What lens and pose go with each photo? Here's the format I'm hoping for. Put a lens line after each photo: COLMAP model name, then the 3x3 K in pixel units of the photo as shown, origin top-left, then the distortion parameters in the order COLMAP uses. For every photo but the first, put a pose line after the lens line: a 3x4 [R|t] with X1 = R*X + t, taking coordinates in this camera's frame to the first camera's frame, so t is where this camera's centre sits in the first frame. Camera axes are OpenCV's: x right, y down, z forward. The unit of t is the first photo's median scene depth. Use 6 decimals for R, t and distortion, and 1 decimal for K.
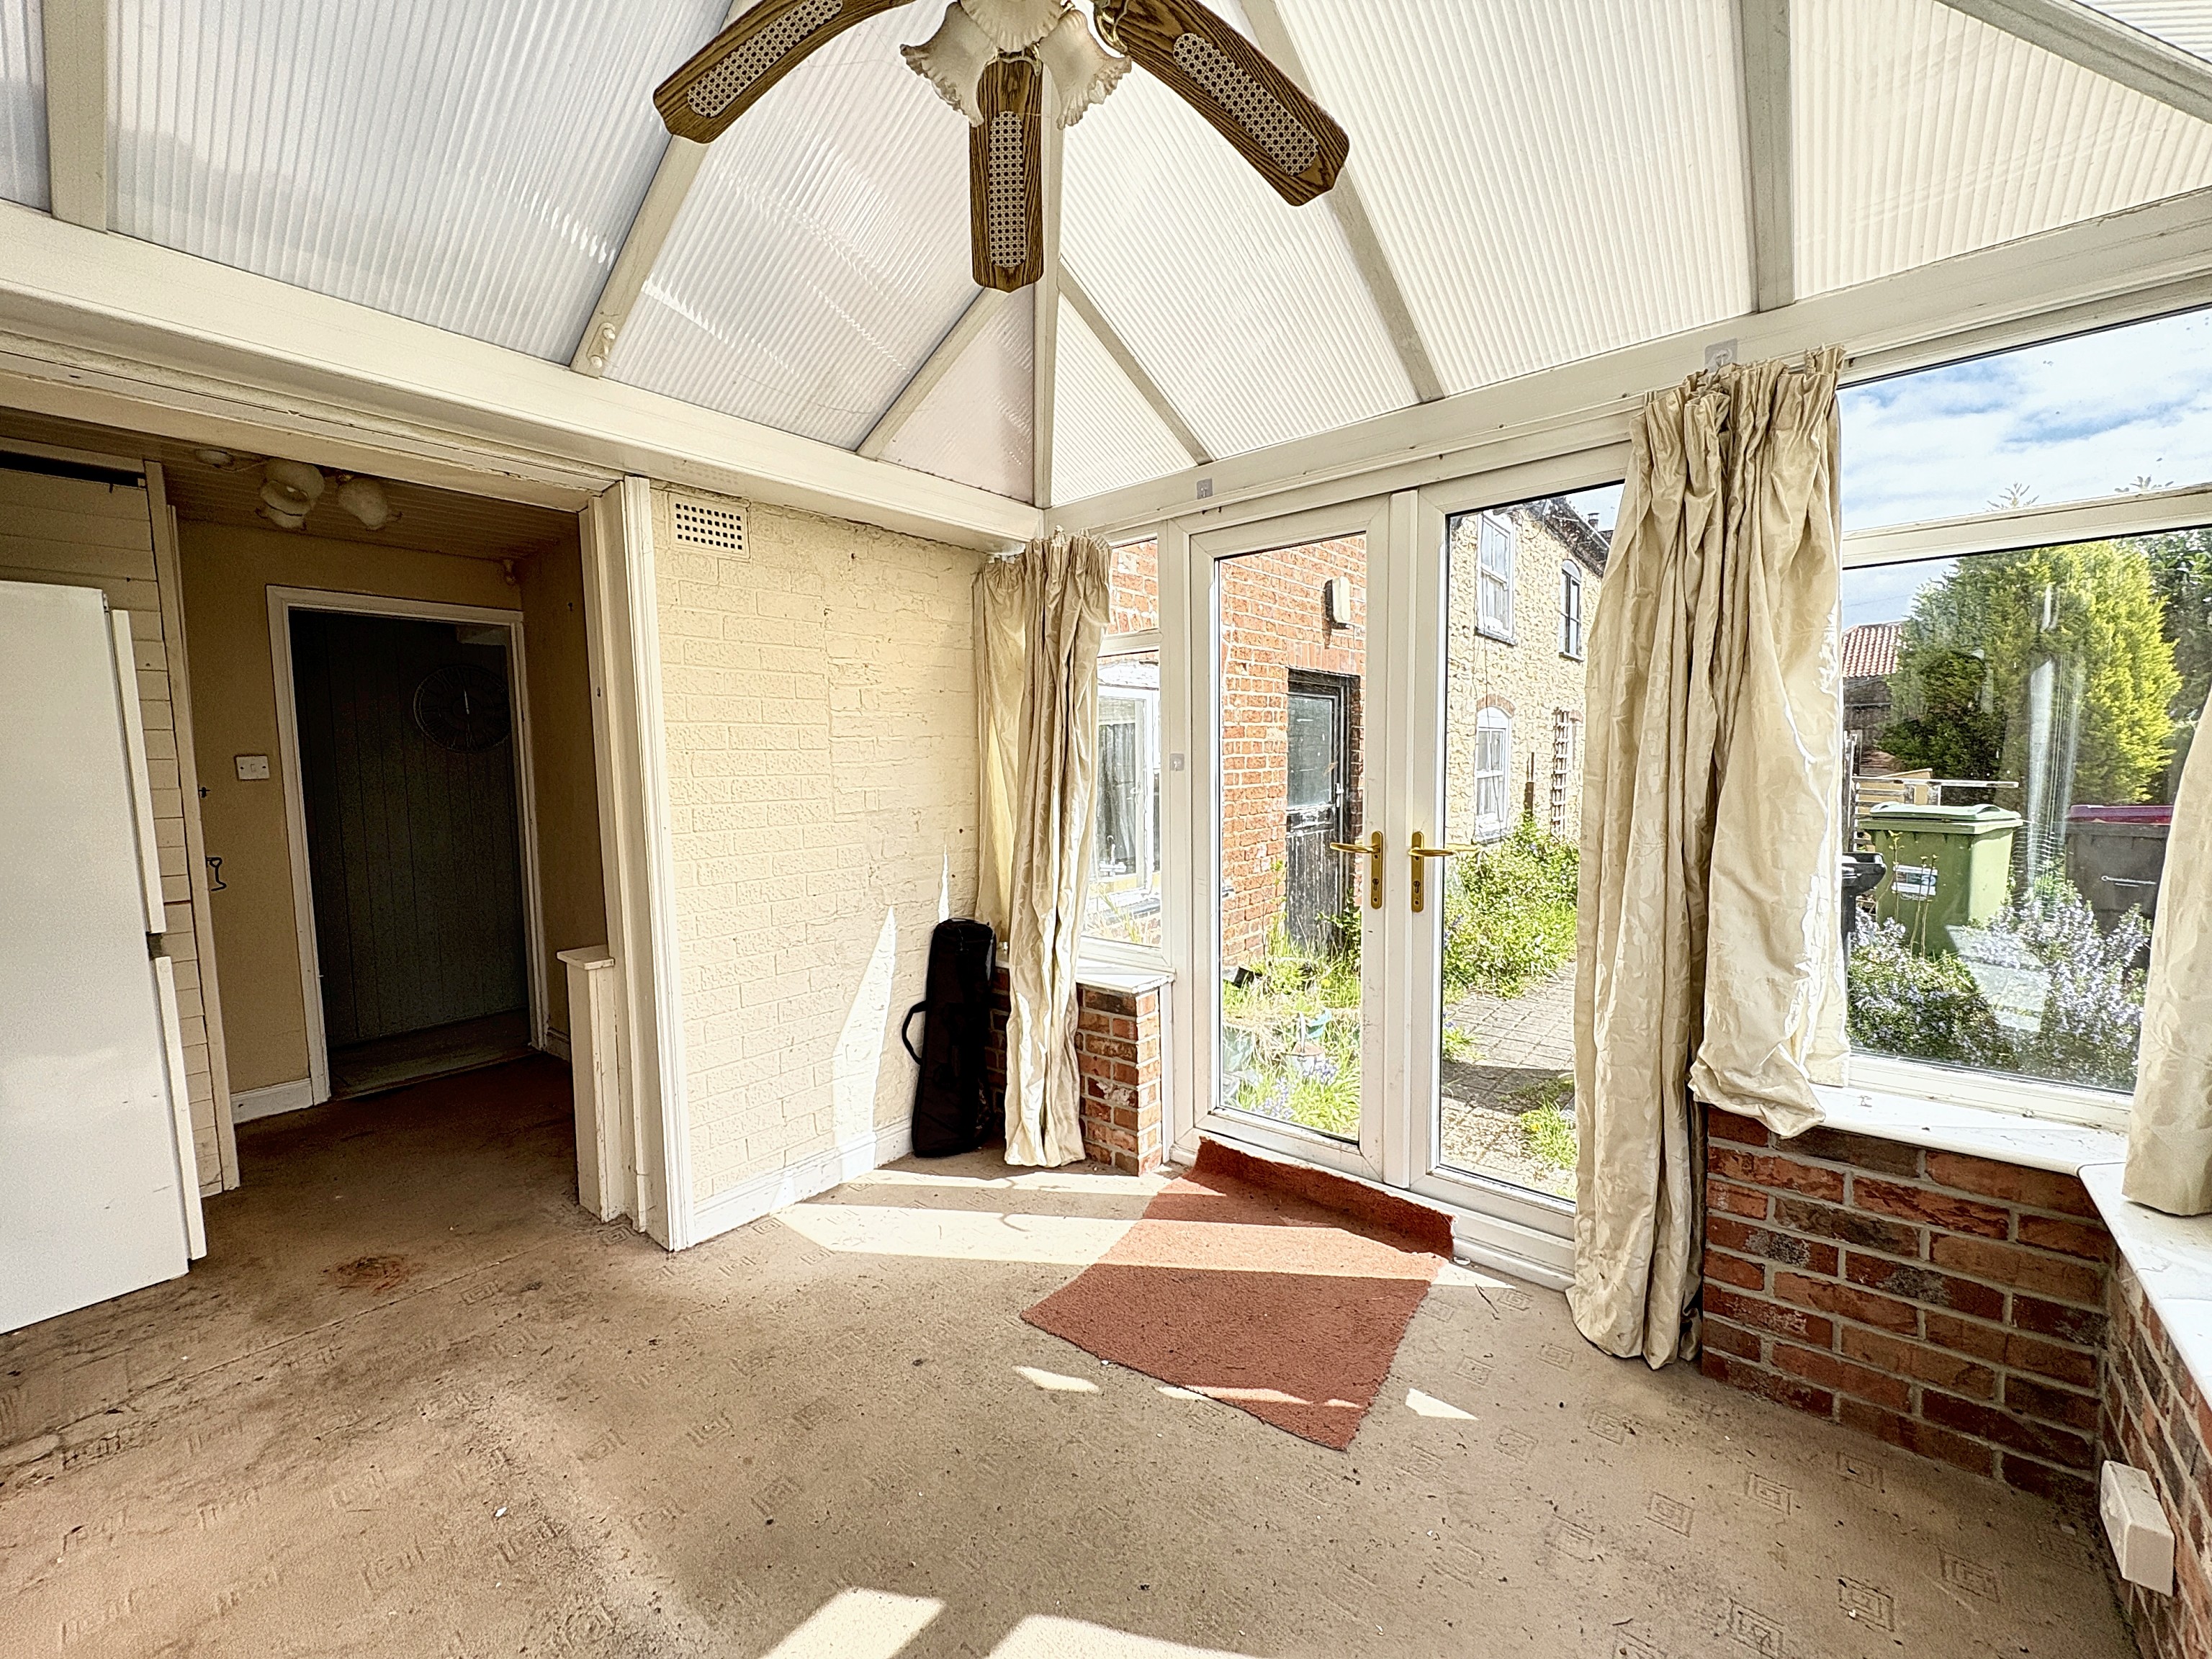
lens RADIAL K [[864.0, 0, 1103.9], [0, 864.0, 826.2], [0, 0, 1]] dist [0.000219, 0.000486]
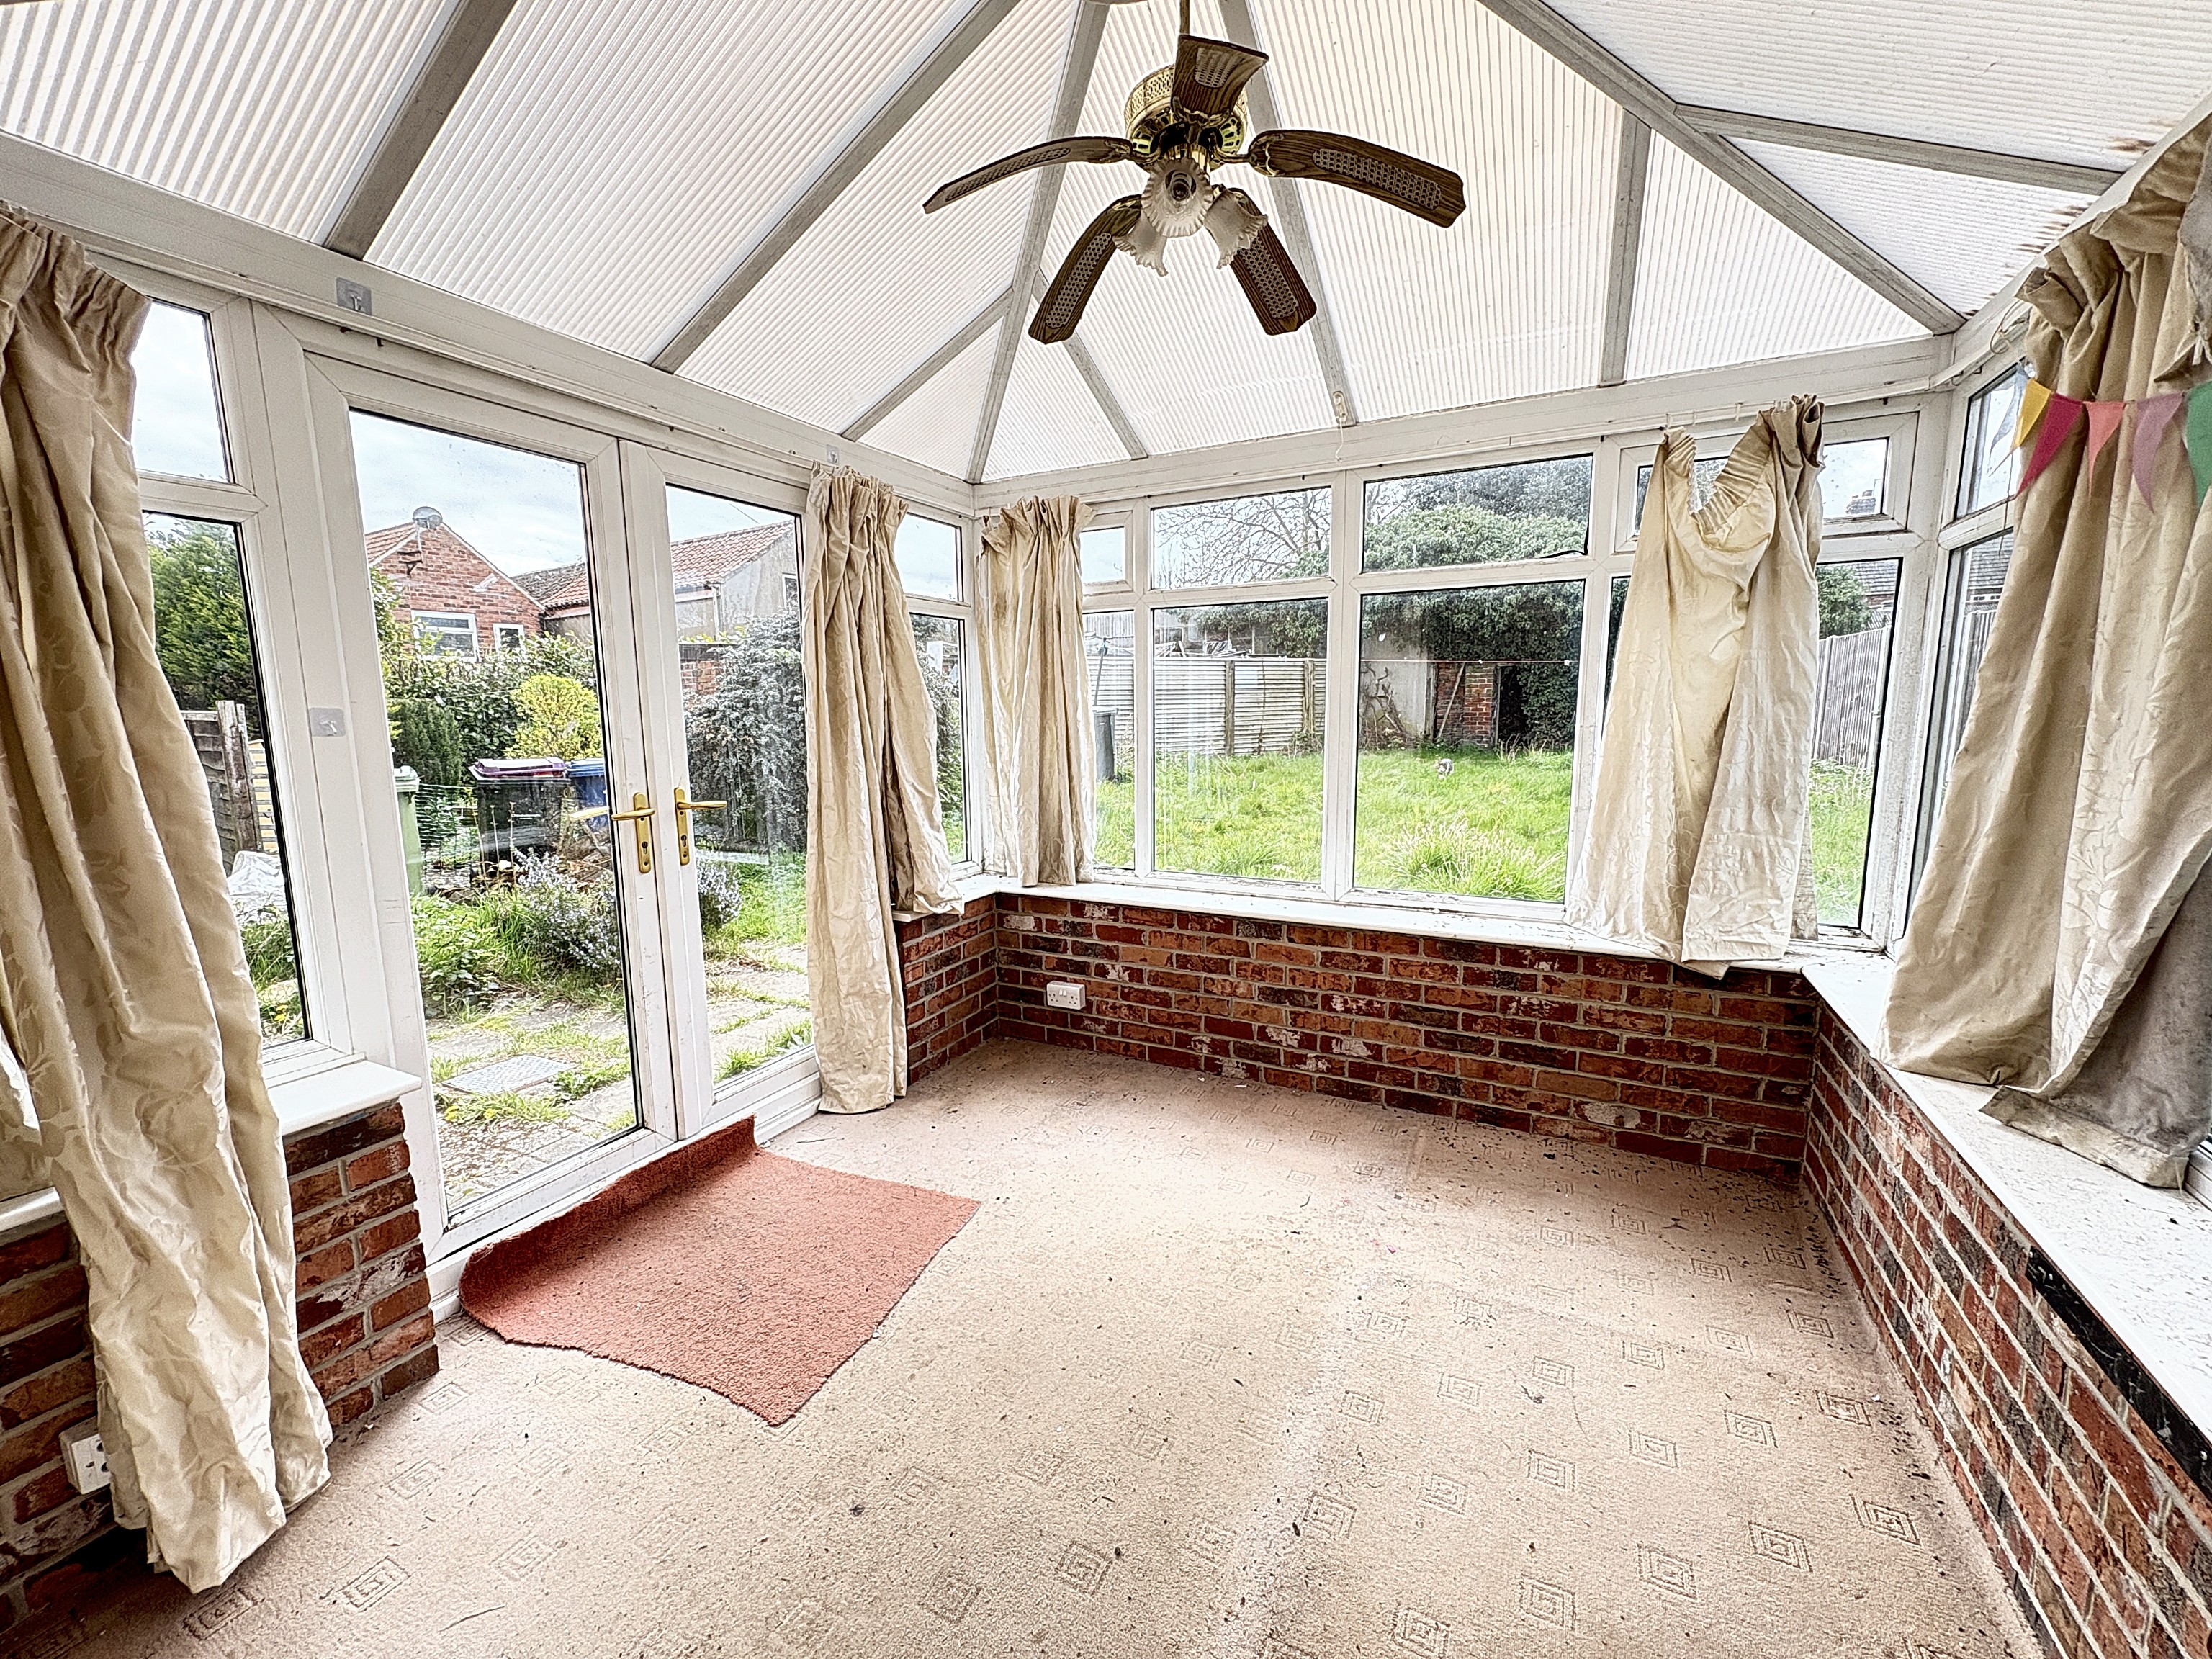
lens RADIAL K [[864.0, 0, 1103.9], [0, 864.0, 826.2], [0, 0, 1]] dist [0.000219, 0.000486]
pose [[-0.188433, -0.120149, 0.974709, -0.795807], [0.091370, 0.986039, 0.139209, -0.047385], [-0.977826, 0.115291, -0.174824, 0.731704]]
